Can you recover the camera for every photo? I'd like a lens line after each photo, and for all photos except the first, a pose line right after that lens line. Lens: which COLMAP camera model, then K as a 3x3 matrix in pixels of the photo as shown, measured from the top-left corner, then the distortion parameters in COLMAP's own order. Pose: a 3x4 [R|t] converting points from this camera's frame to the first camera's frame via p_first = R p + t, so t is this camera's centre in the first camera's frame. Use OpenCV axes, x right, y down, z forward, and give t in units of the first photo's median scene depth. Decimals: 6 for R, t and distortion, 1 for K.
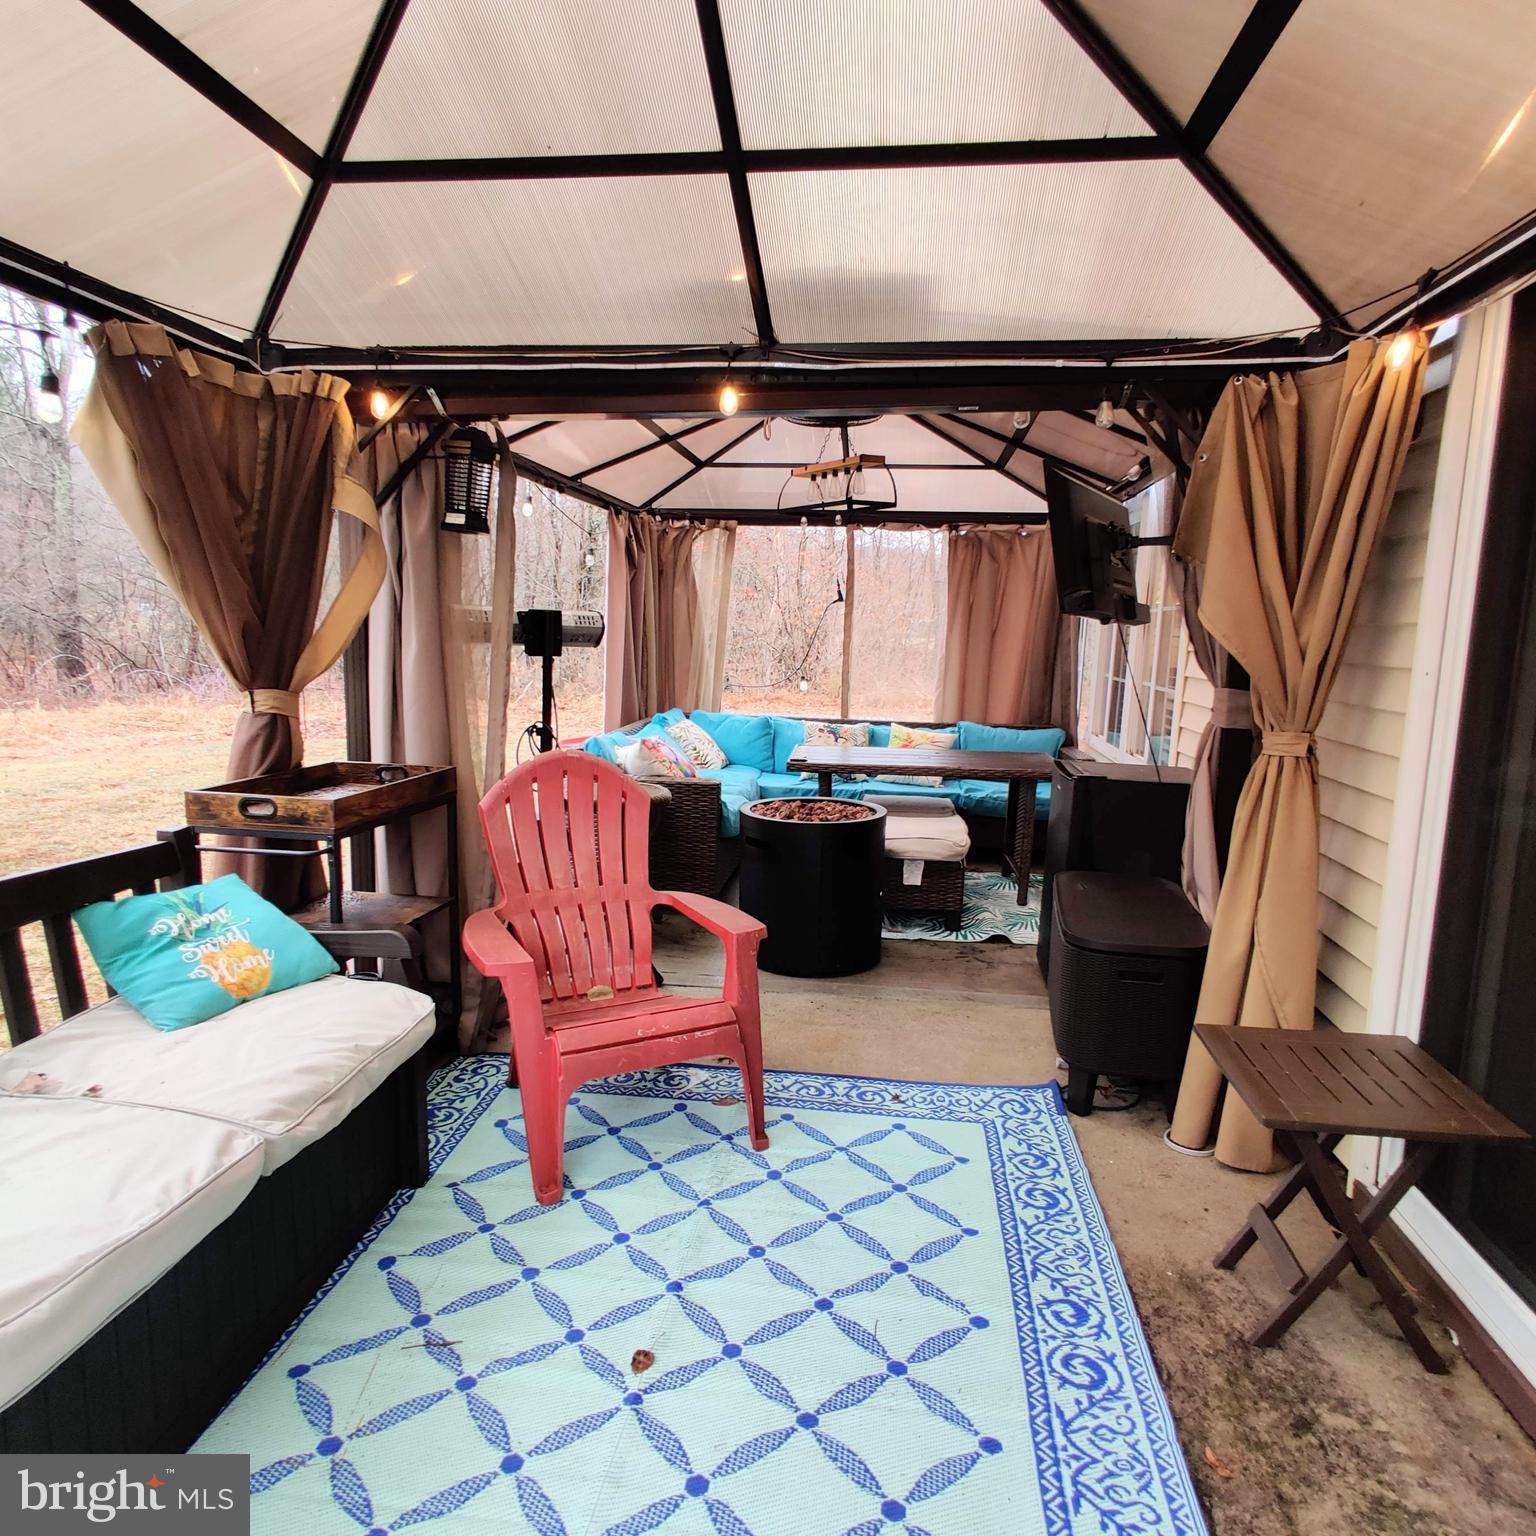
lens RADIAL K [[1015.5, 0, 765.4], [0, 1015.5, 769.7], [0, 0, 1]] dist [0.011741, 0.002757]
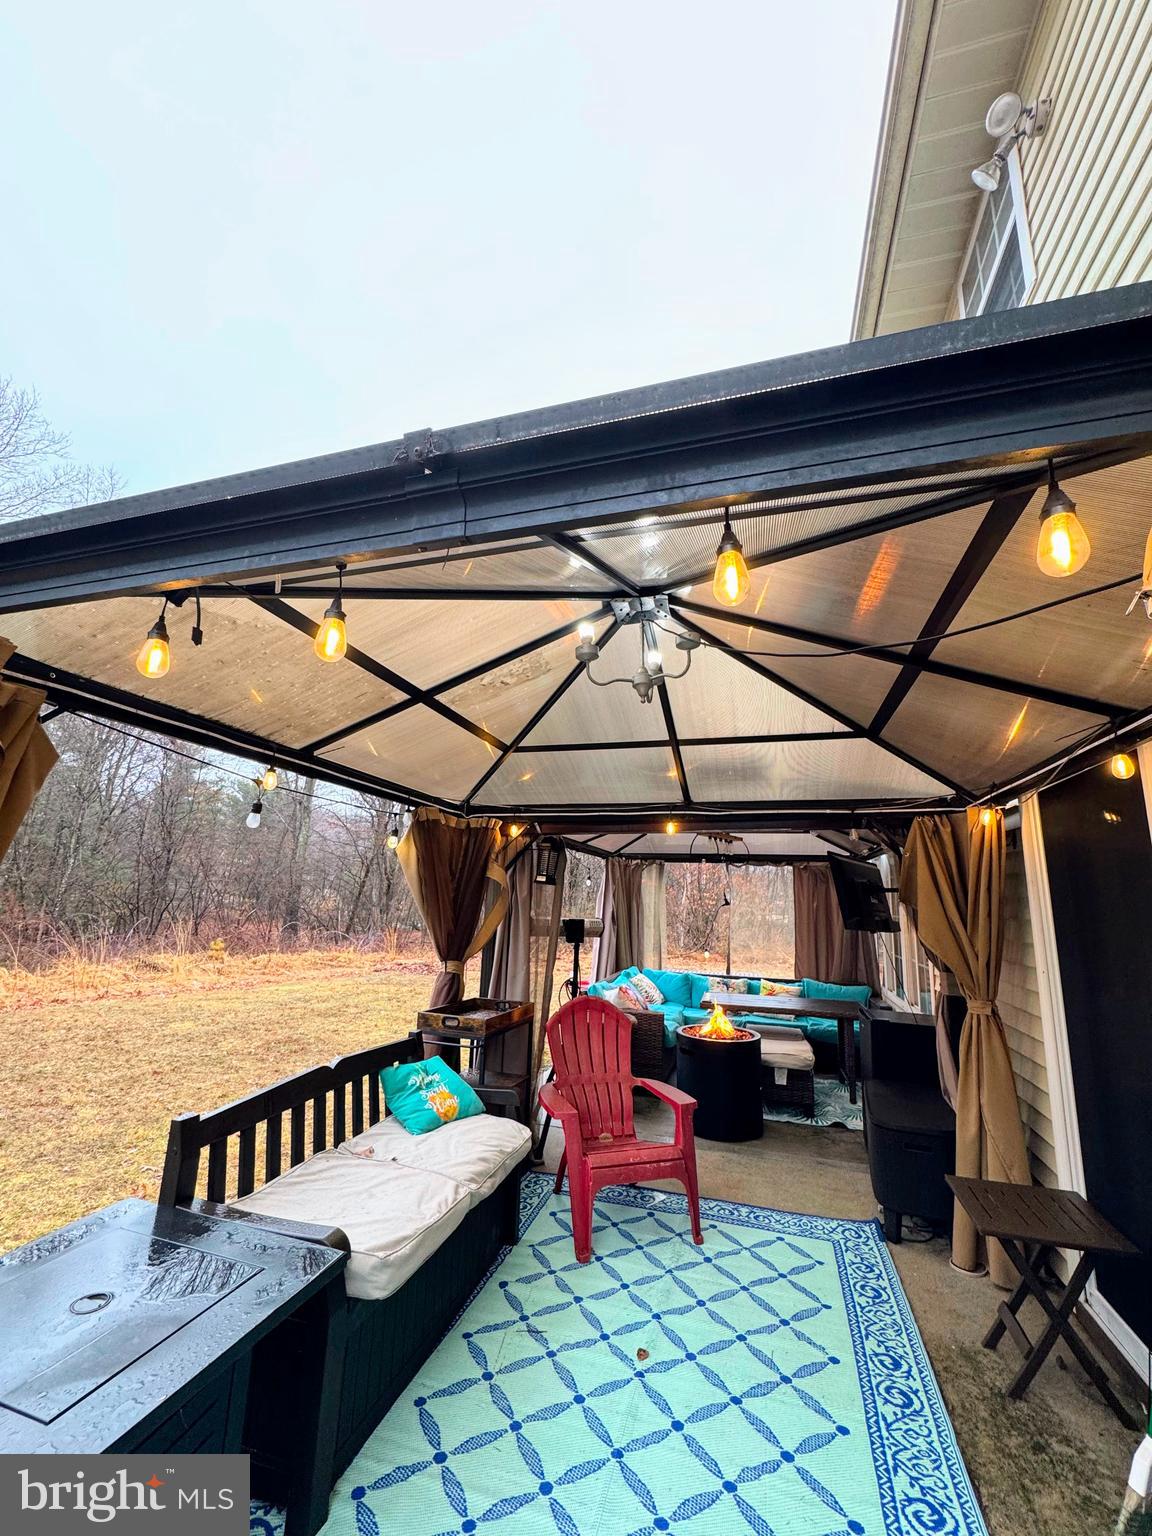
lens RADIAL K [[615.9, 0, 575.9], [0, 615.9, 765.9], [0, 0, 1]] dist [-0.001155, 0.000520]
pose [[0.987235, -0.024392, -0.157390, -0.028775], [-0.032887, 0.935686, -0.351298, -0.019475], [0.155837, 0.351990, 0.922940, -0.326770]]
